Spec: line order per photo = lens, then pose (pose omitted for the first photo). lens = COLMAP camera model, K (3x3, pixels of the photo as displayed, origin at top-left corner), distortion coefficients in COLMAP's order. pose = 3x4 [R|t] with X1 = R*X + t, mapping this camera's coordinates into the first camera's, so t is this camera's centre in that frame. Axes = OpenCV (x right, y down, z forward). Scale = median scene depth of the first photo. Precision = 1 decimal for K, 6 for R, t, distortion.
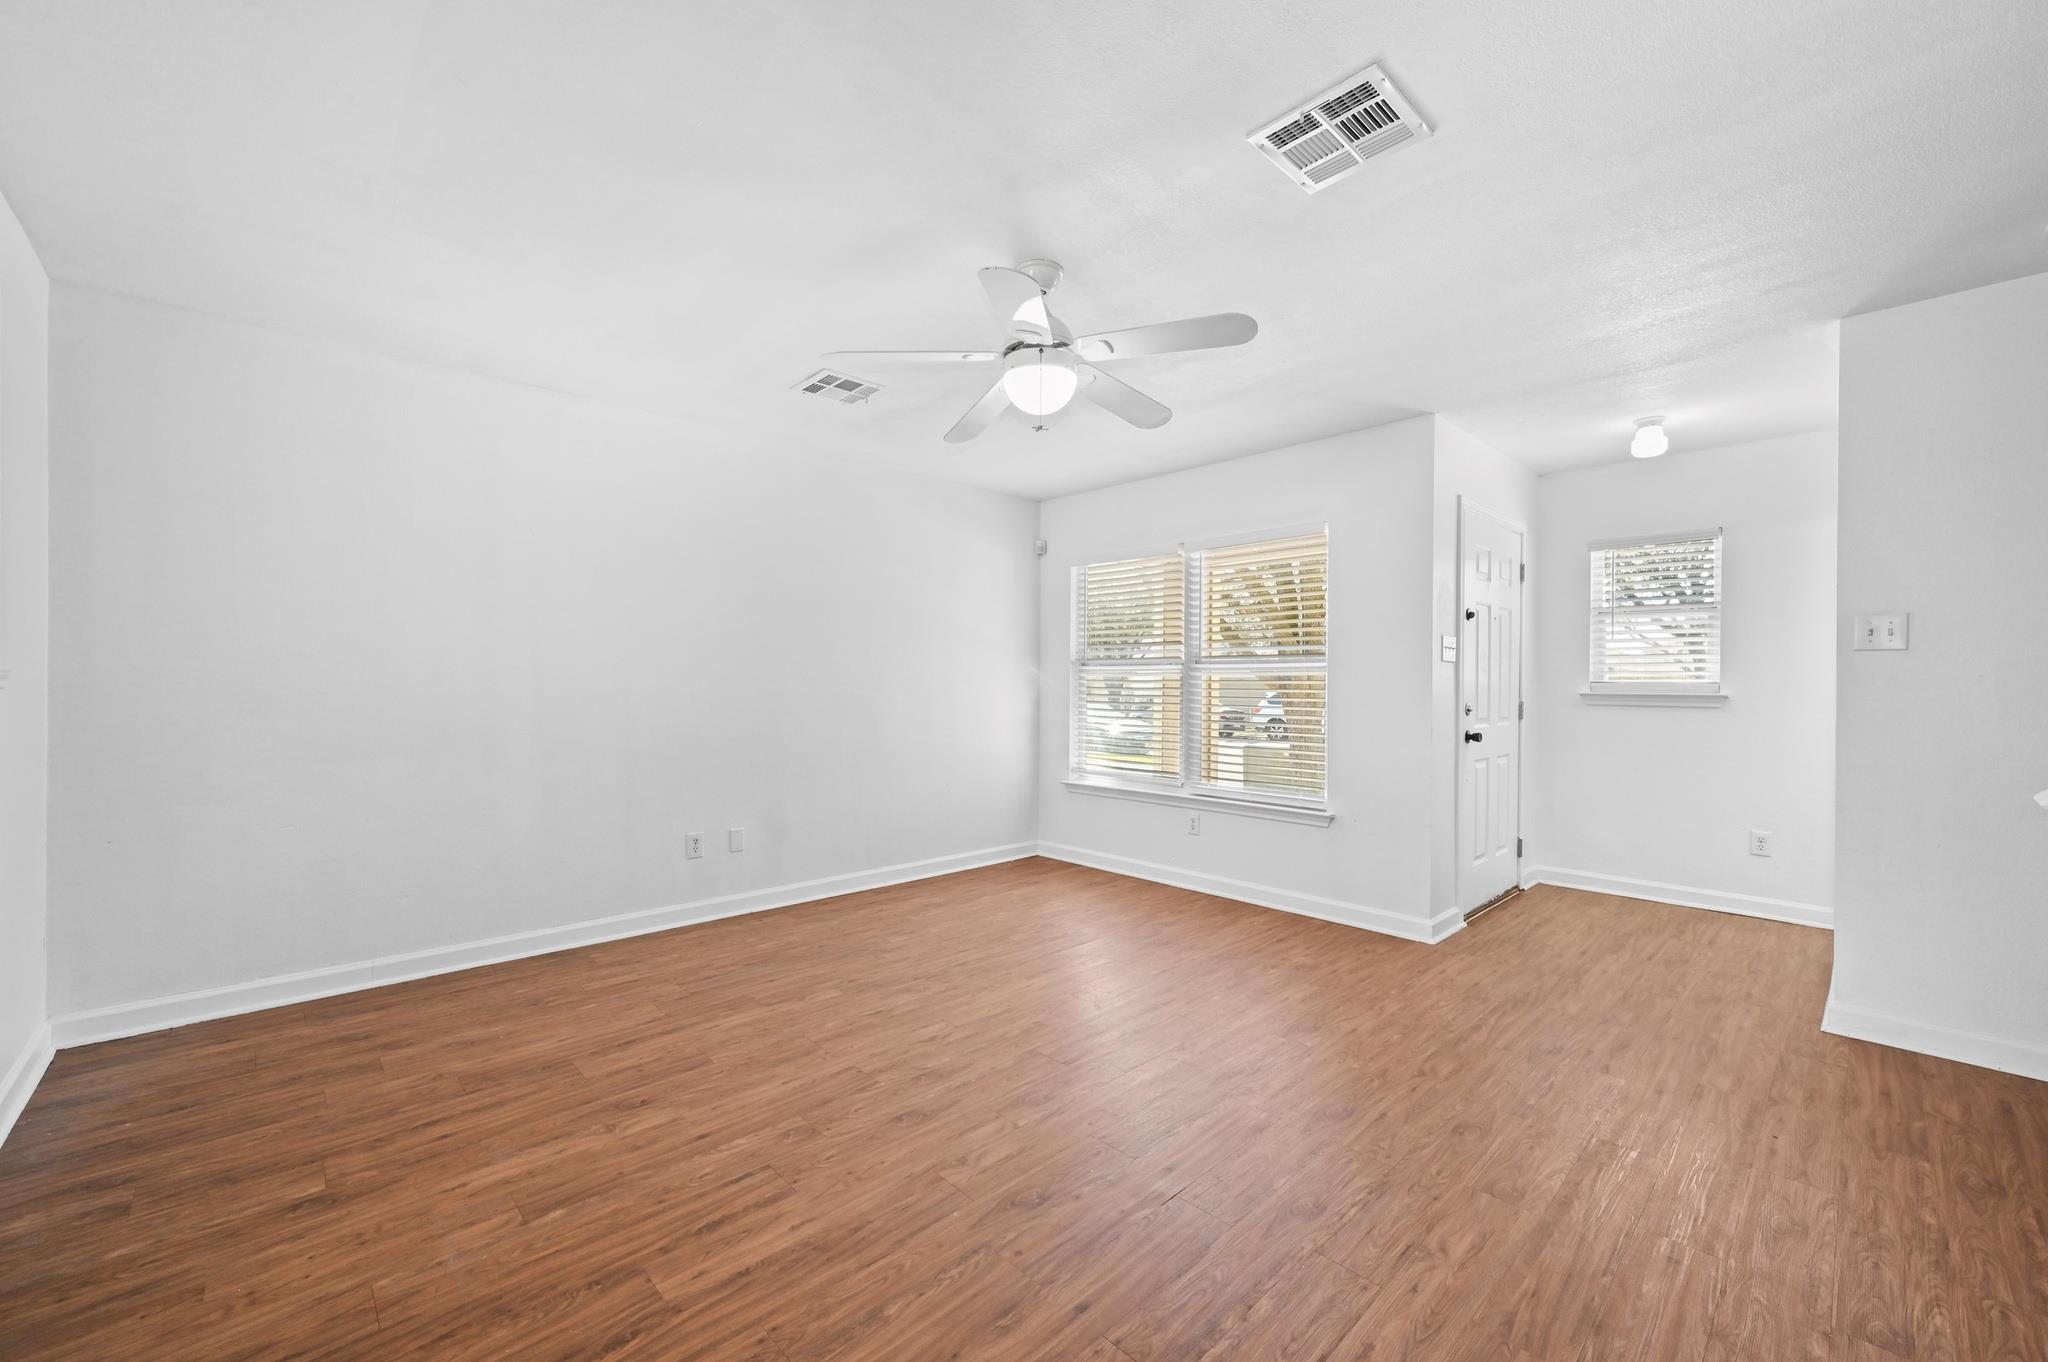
lens RADIAL K [[810.5, 0, 1028.2], [0, 810.5, 686.8], [0, 0, 1]] dist [0.002911, 0.000279]
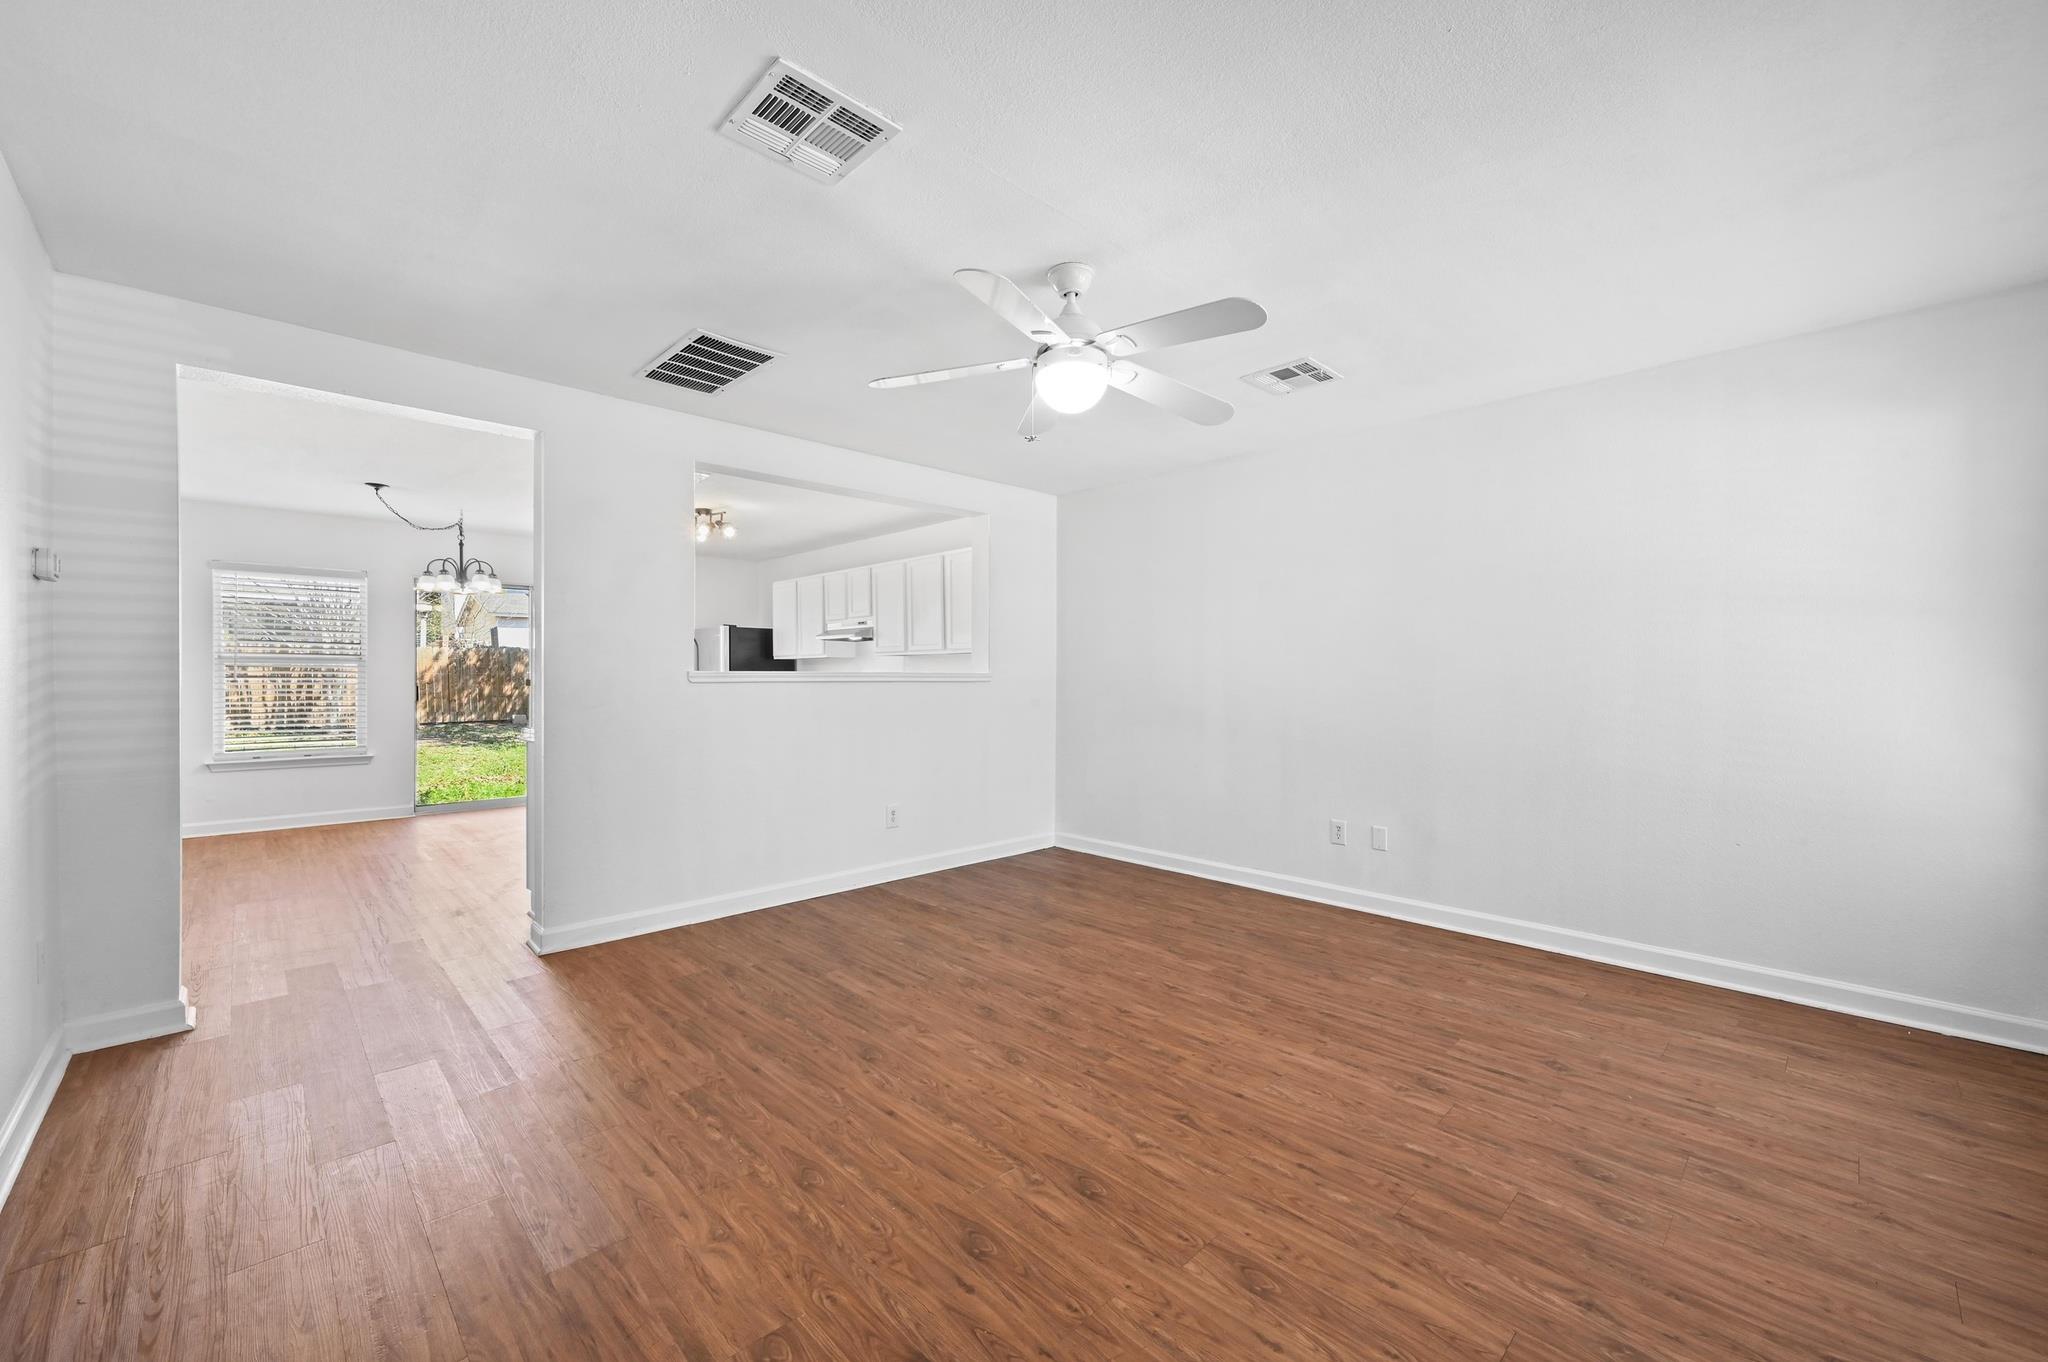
lens RADIAL K [[810.5, 0, 1026.9], [0, 810.5, 677.7], [0, 0, 1]] dist [0.002911, 0.000279]
pose [[0.010391, -0.004459, -0.999936, 0.912118], [-0.005389, 0.999975, -0.004515, 0.002619], [0.999931, 0.005435, 0.010366, 0.829968]]
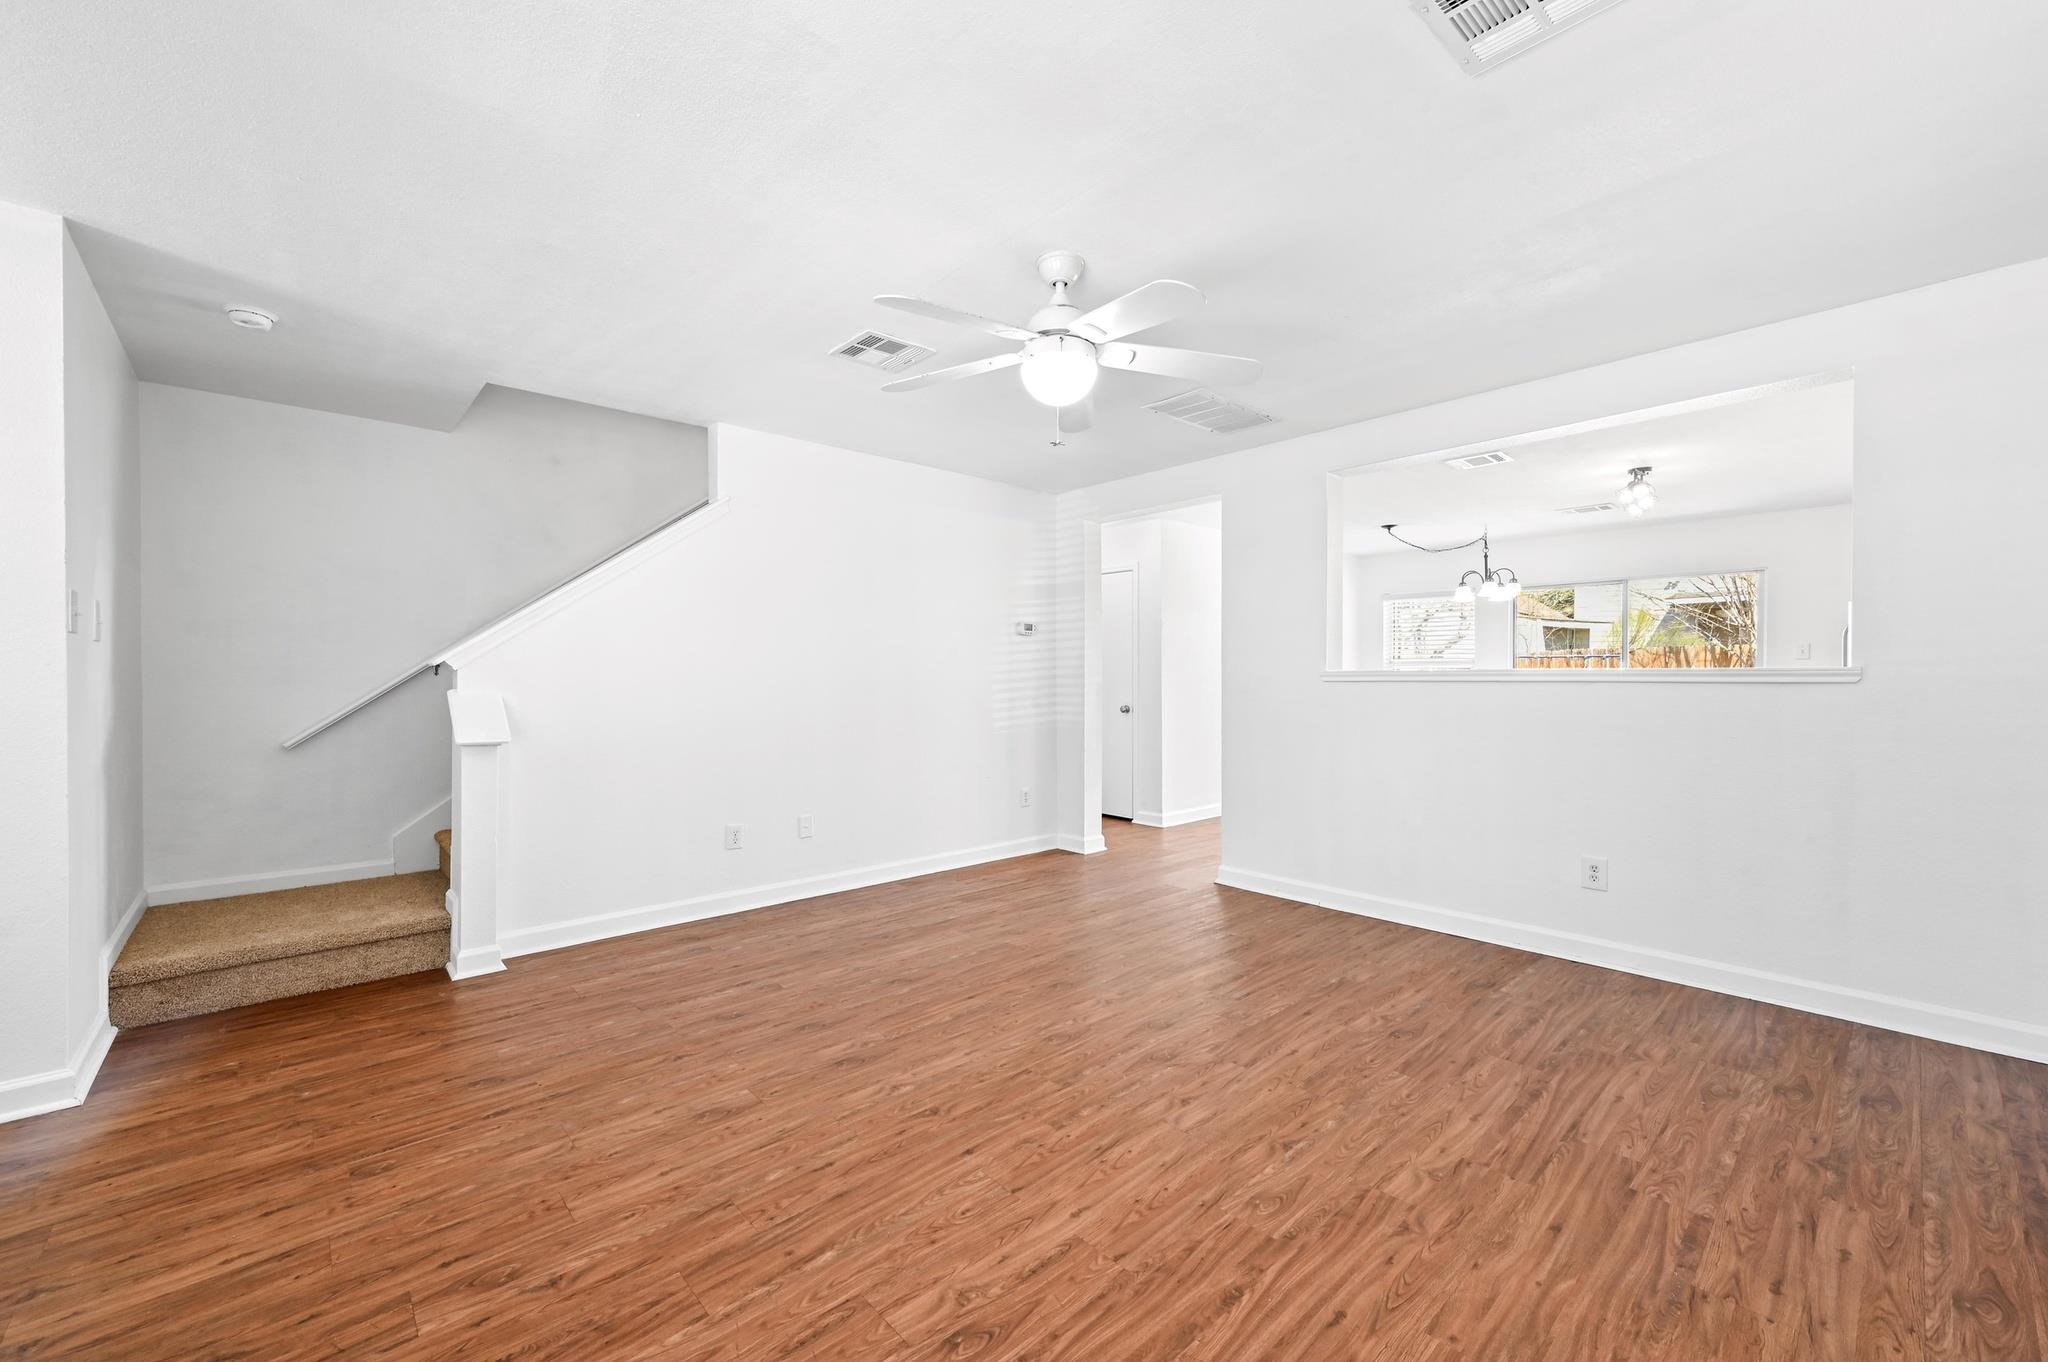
lens RADIAL K [[810.5, 0, 1028.7], [0, 810.5, 683.2], [0, 0, 1]] dist [0.002911, 0.000279]
pose [[-0.999820, -0.002456, 0.018836, 0.026528], [-0.002238, 0.999930, 0.011585, -0.005565], [-0.018863, 0.011541, -0.999755, 1.771532]]
